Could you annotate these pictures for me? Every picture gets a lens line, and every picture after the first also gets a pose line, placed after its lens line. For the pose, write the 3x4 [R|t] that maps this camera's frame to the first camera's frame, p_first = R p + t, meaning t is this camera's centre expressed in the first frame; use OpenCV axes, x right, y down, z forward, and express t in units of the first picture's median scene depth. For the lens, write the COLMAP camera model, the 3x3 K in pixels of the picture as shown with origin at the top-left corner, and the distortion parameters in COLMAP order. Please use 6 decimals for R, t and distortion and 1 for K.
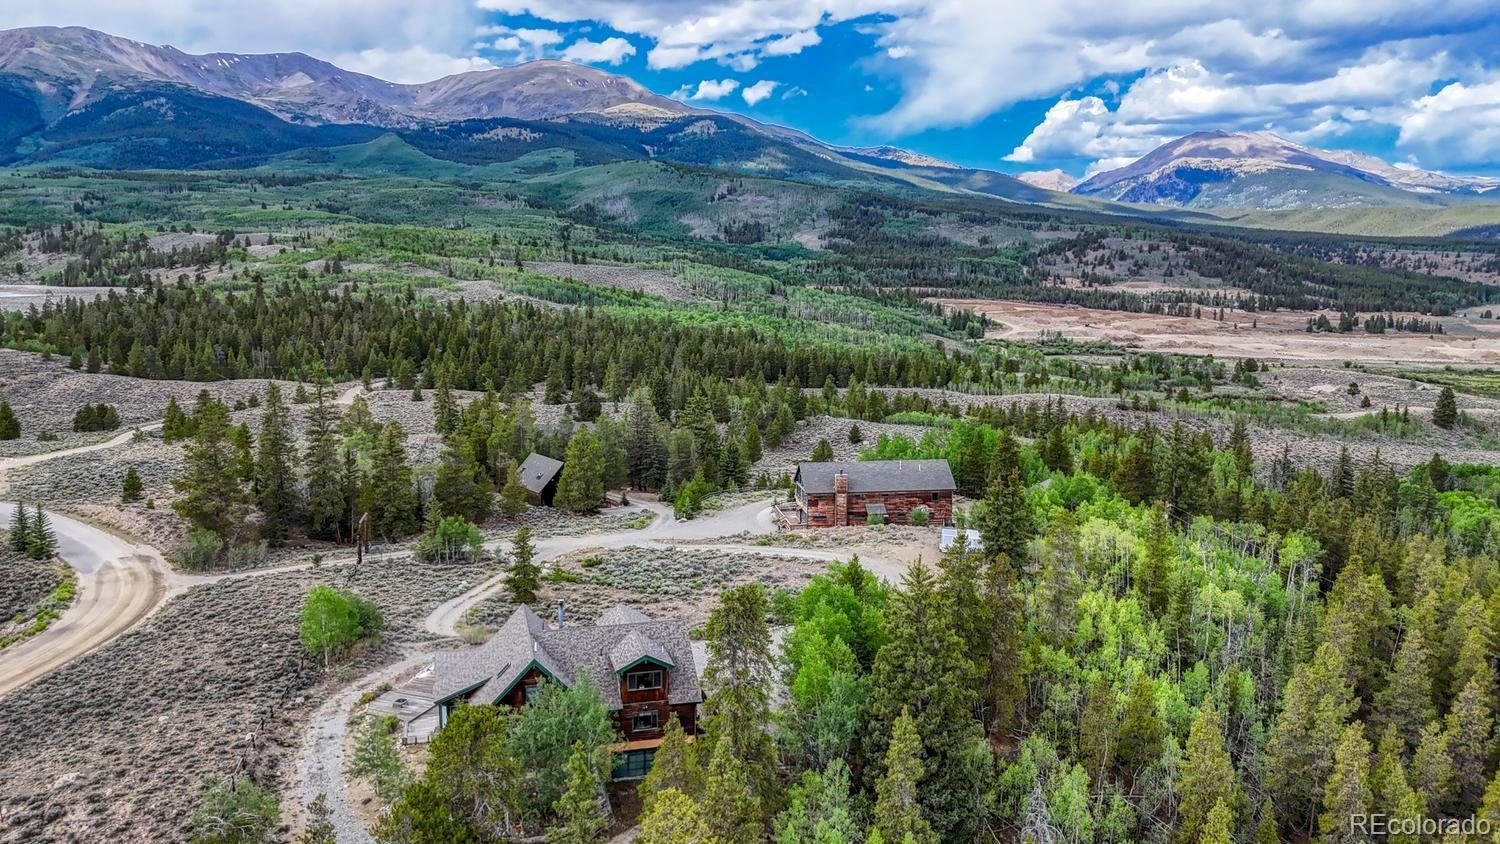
lens RADIAL K [[1095.0, 0, 745.4], [0, 1095.0, 420.6], [0, 0, 1]] dist [0.061087, -0.061049]
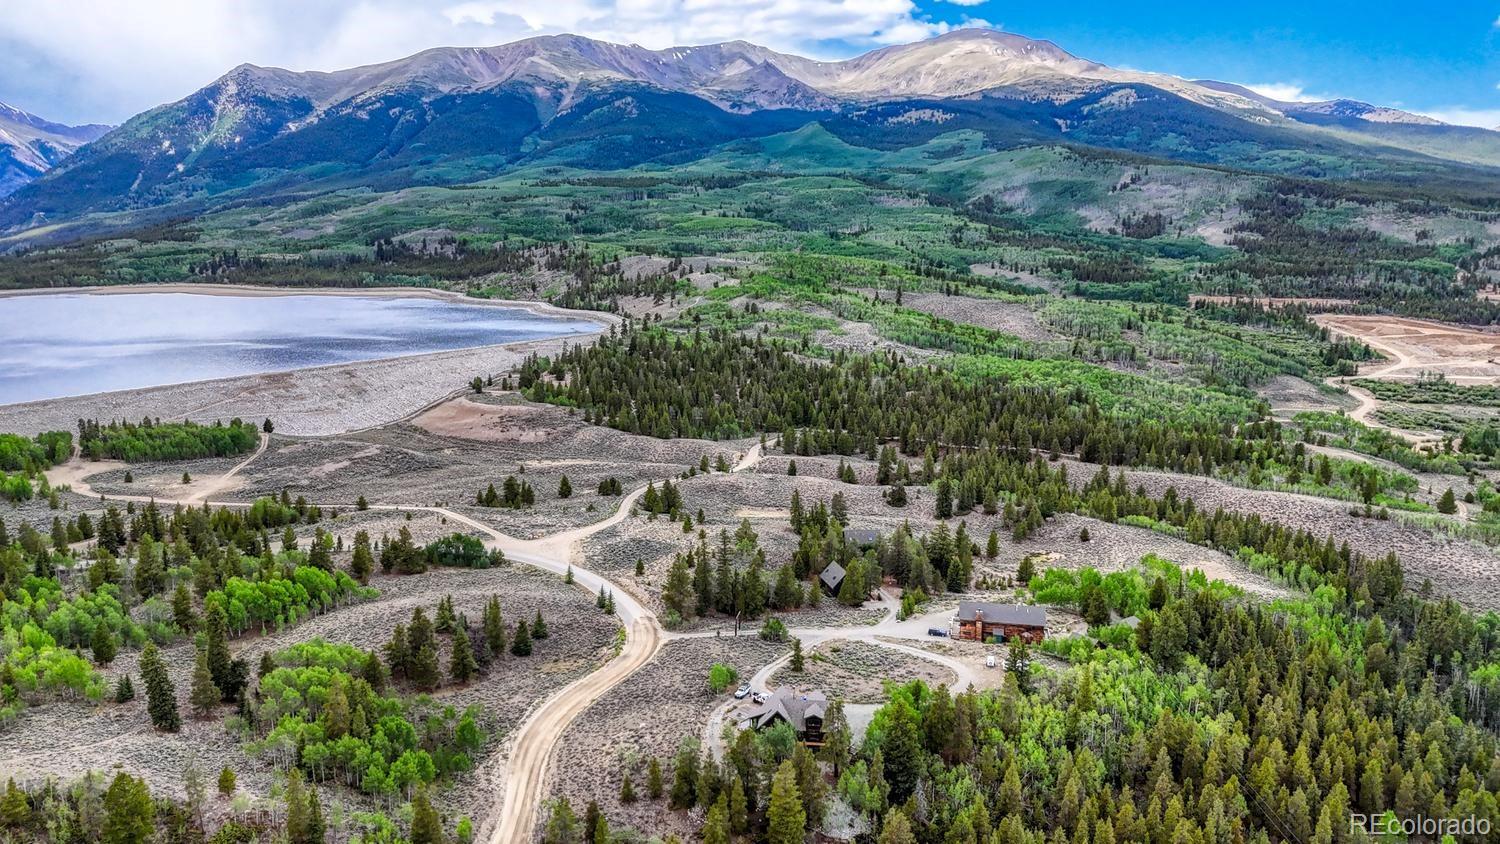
lens RADIAL K [[1095.0, 0, 737.9], [0, 1095.0, 430.0], [0, 0, 1]] dist [0.061087, -0.061049]
pose [[0.930745, 0.065726, -0.359713, 0.036170], [-0.047523, 0.997113, 0.059227, -0.035402], [0.362567, -0.038031, 0.931182, -0.089198]]
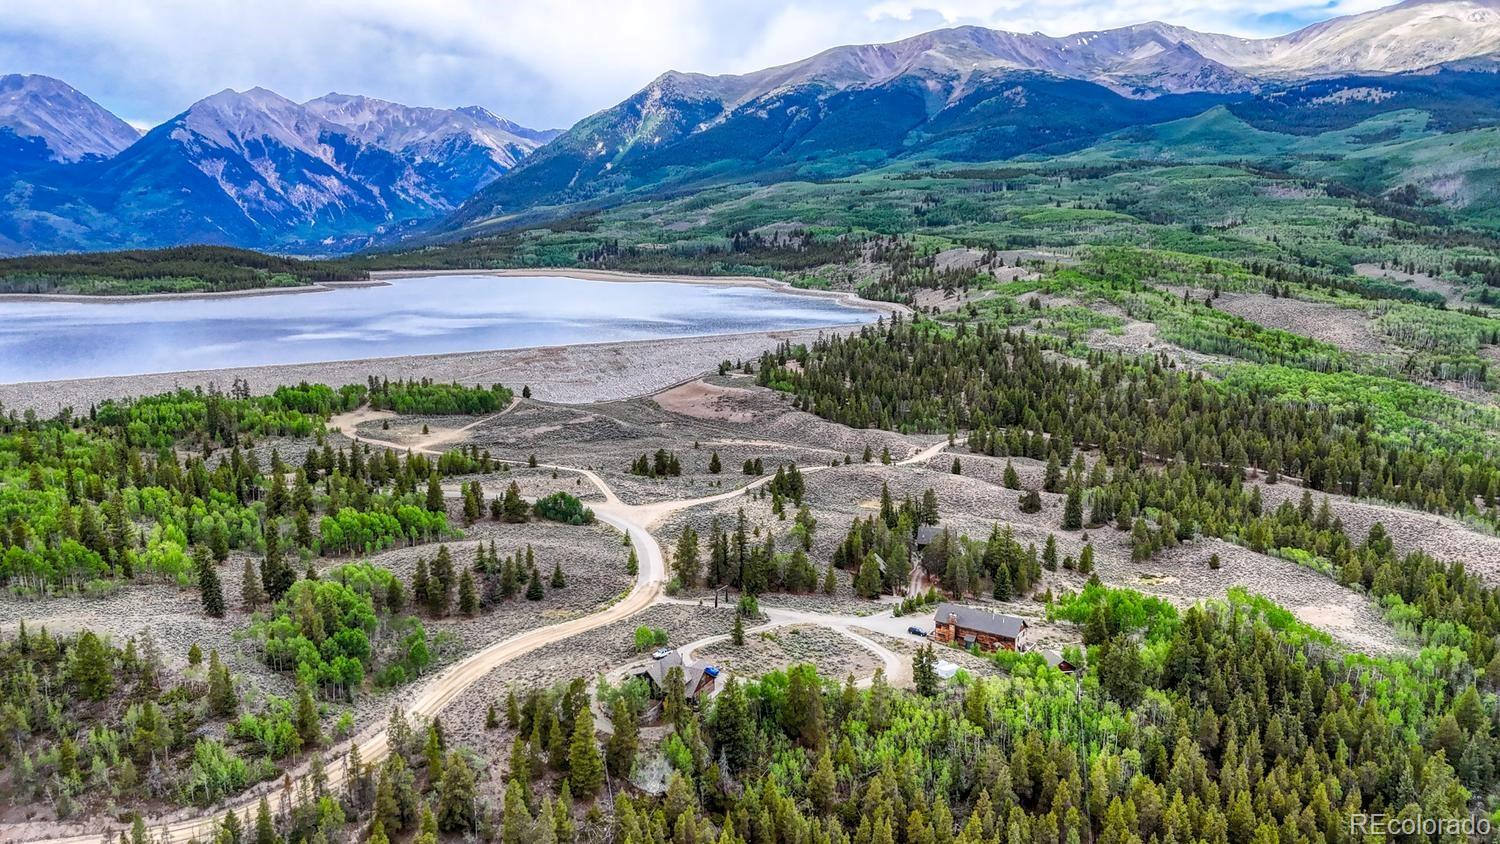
lens RADIAL K [[1095.0, 0, 746.3], [0, 1095.0, 429.5], [0, 0, 1]] dist [0.061087, -0.061049]
pose [[0.744907, 0.130637, -0.654253, 0.099561], [-0.094897, 0.991418, 0.089915, -0.039140], [0.660385, -0.004892, 0.750912, -0.060353]]
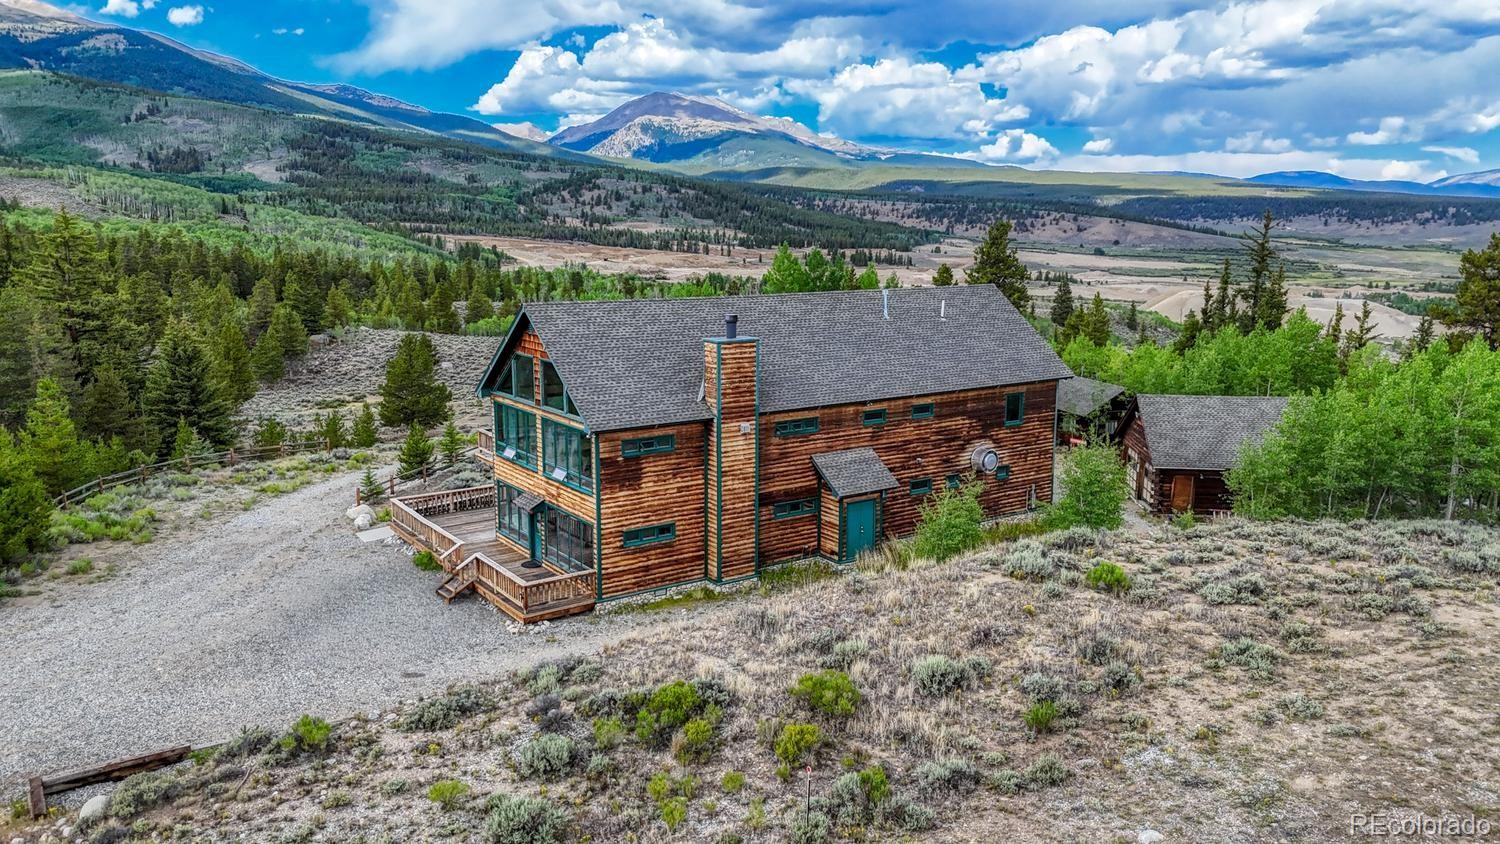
lens RADIAL K [[1095.0, 0, 747.7], [0, 1095.0, 414.0], [0, 0, 1]] dist [0.061087, -0.061049]
pose [[0.893293, -0.072533, 0.443583, -0.001218], [0.058378, 0.997257, 0.045506, 0.005562], [-0.445667, -0.014754, 0.895077, 0.079941]]
